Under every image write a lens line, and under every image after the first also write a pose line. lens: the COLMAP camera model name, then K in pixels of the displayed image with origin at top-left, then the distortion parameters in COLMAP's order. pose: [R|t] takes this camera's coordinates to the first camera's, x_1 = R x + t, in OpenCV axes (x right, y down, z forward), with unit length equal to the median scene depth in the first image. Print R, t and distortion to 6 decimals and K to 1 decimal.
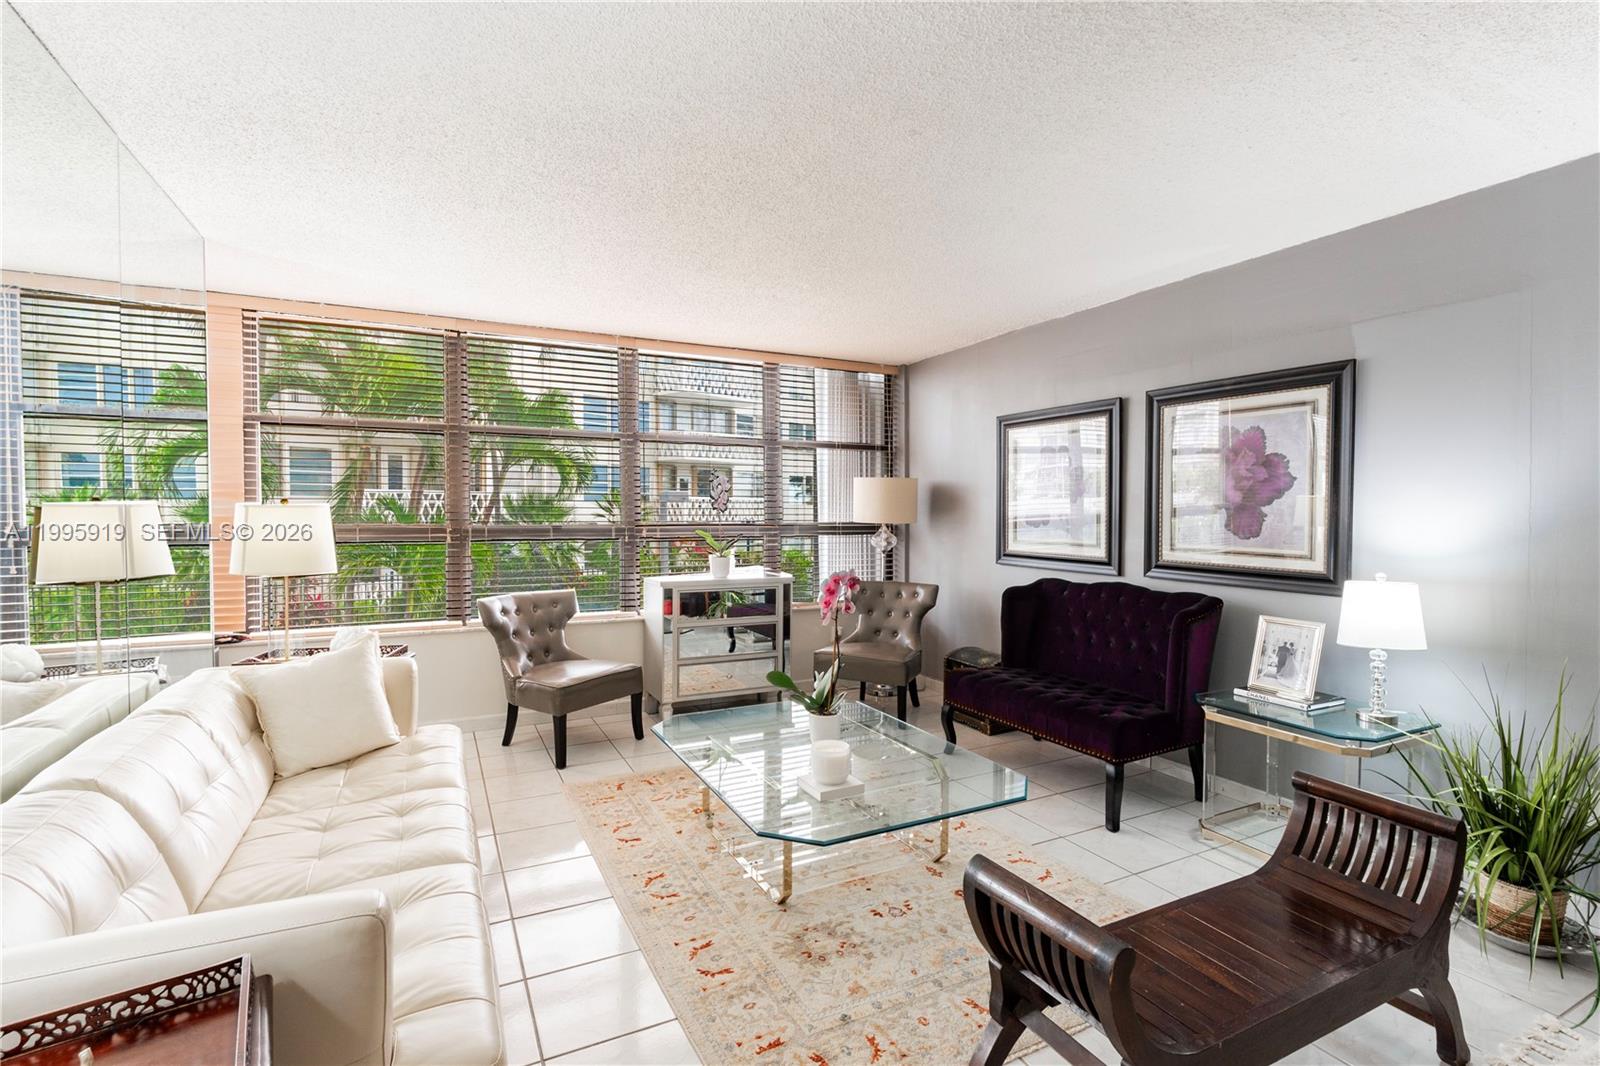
lens RADIAL K [[737.7, 0, 797.4], [0, 737.7, 530.6], [0, 0, 1]] dist [-0.002763, 0.000647]
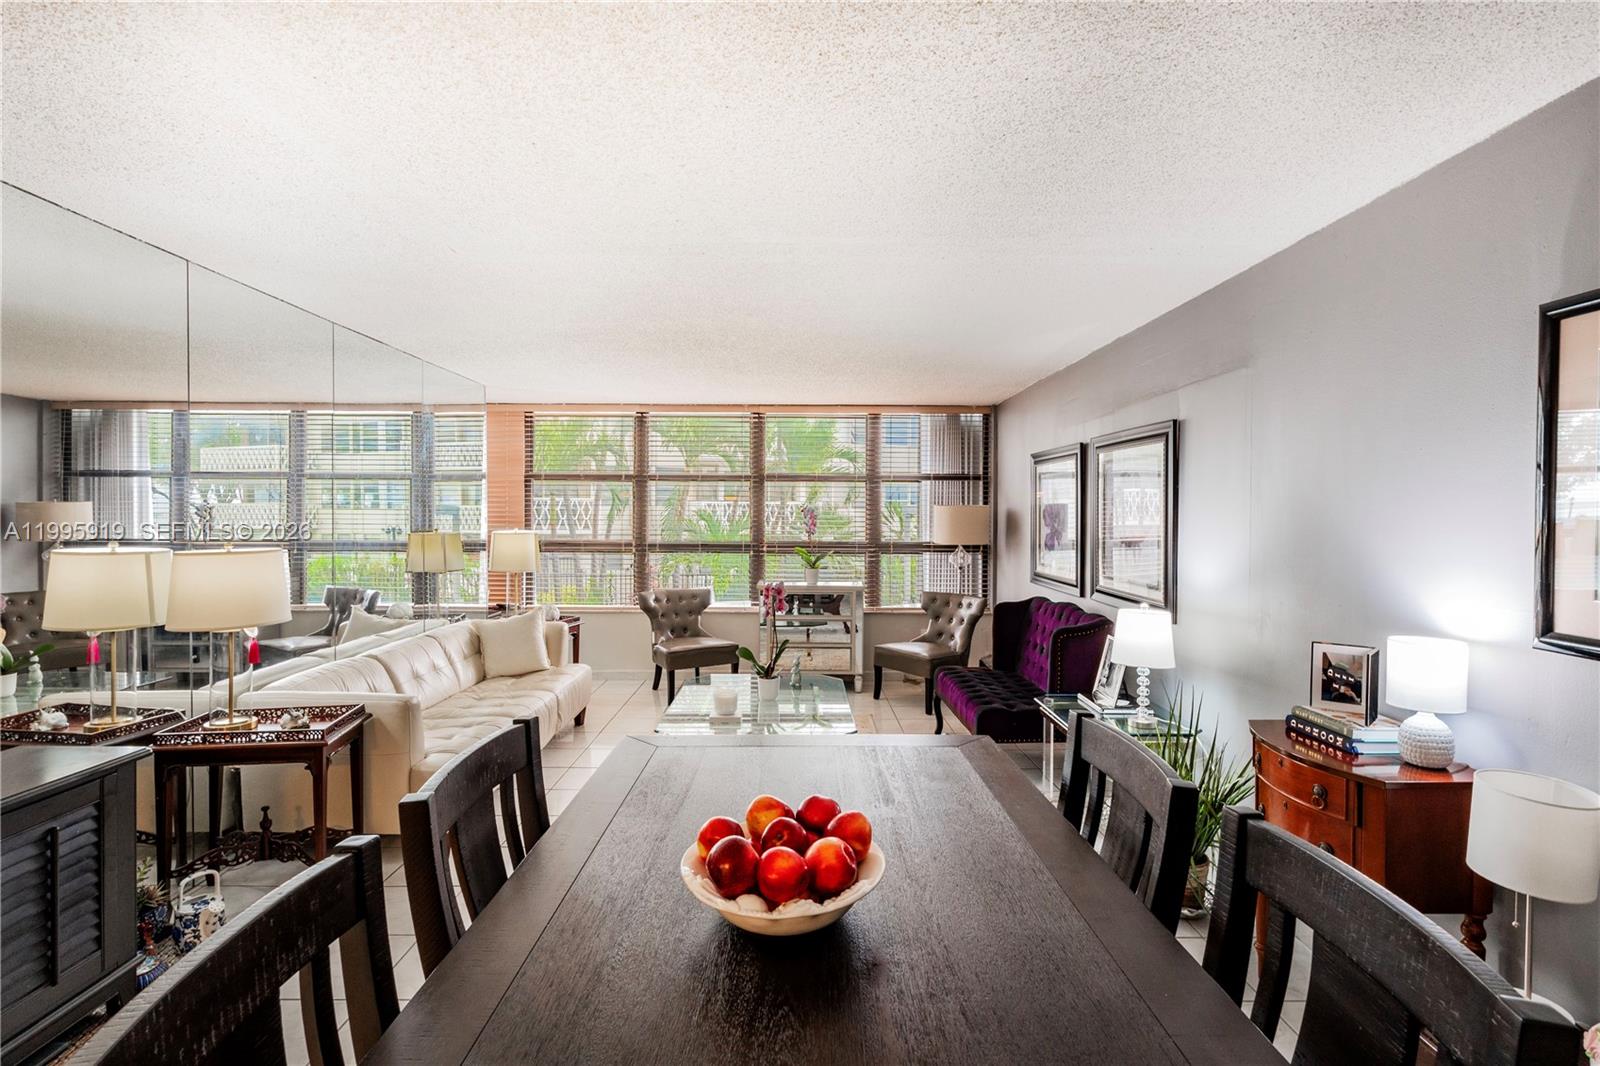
lens RADIAL K [[737.7, 0, 807.0], [0, 737.7, 531.5], [0, 0, 1]] dist [-0.002763, 0.000647]
pose [[0.897345, 0.012191, -0.441162, 0.468831], [-0.012730, 0.999917, 0.001738, -0.032199], [0.441146, 0.004057, 0.897426, -0.188139]]
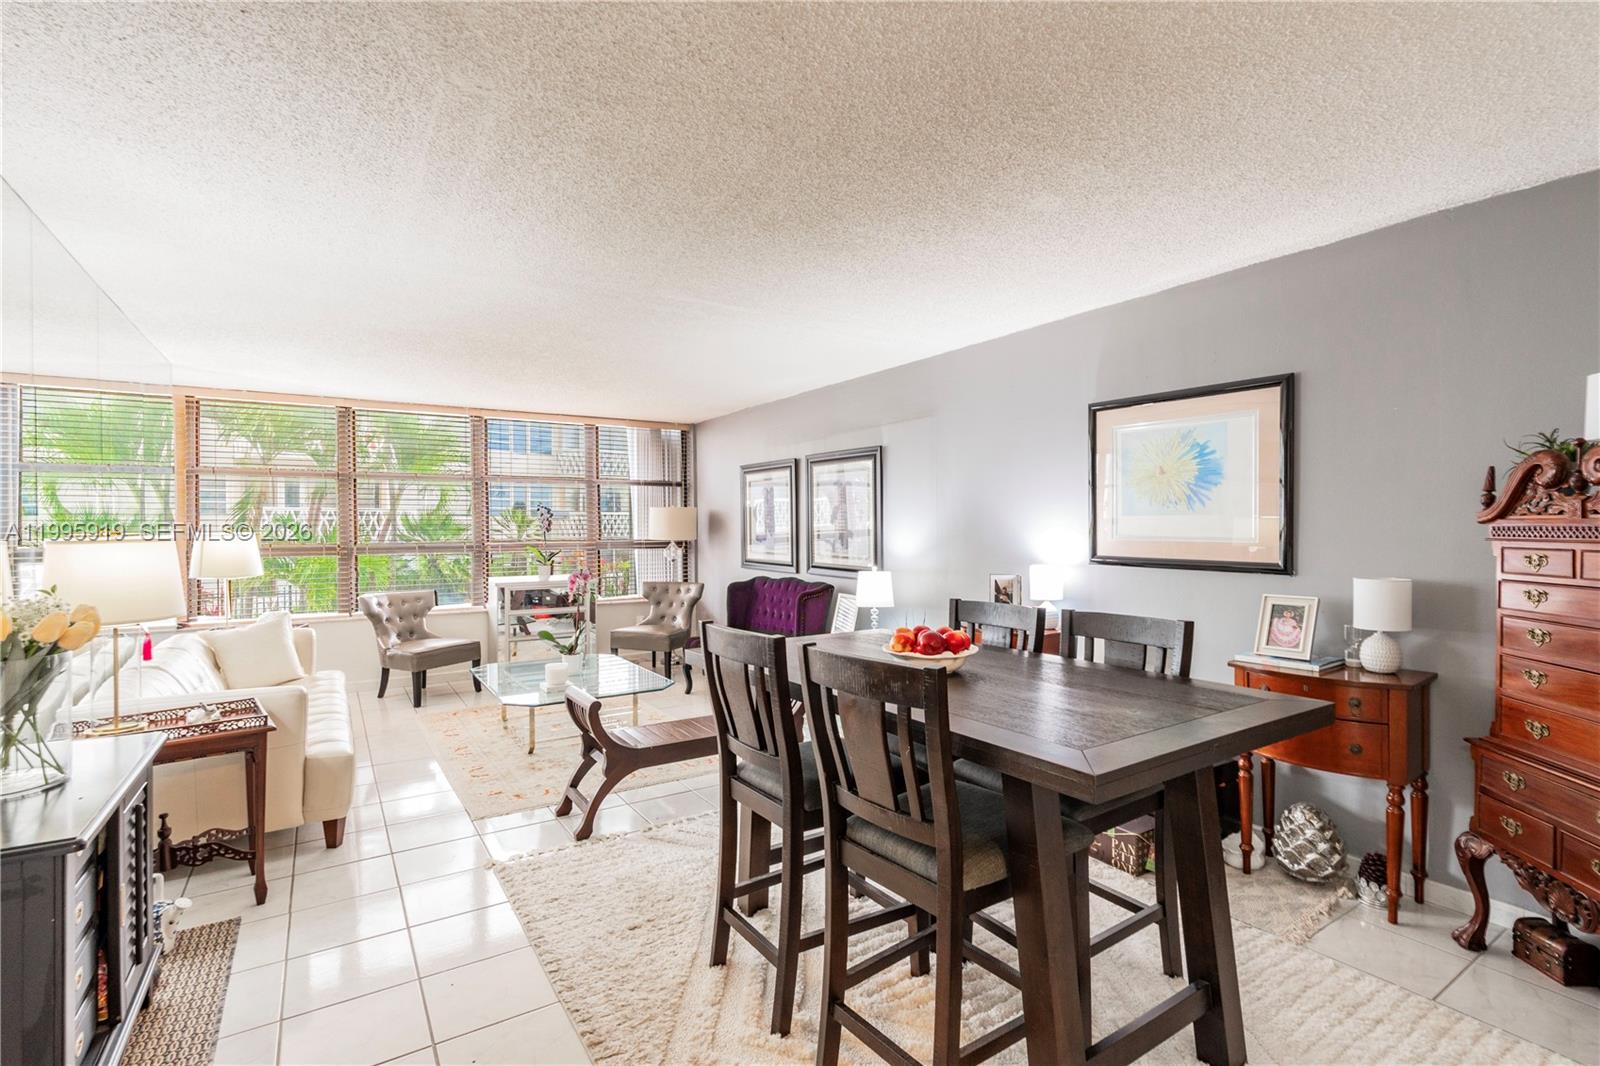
lens RADIAL K [[737.7, 0, 801.3], [0, 737.7, 532.8], [0, 0, 1]] dist [-0.002763, 0.000647]
pose [[0.994175, -0.009006, 0.107404, 0.234545], [0.010504, 0.999855, -0.013387, -0.002738], [-0.107268, 0.014438, 0.994125, -0.456608]]
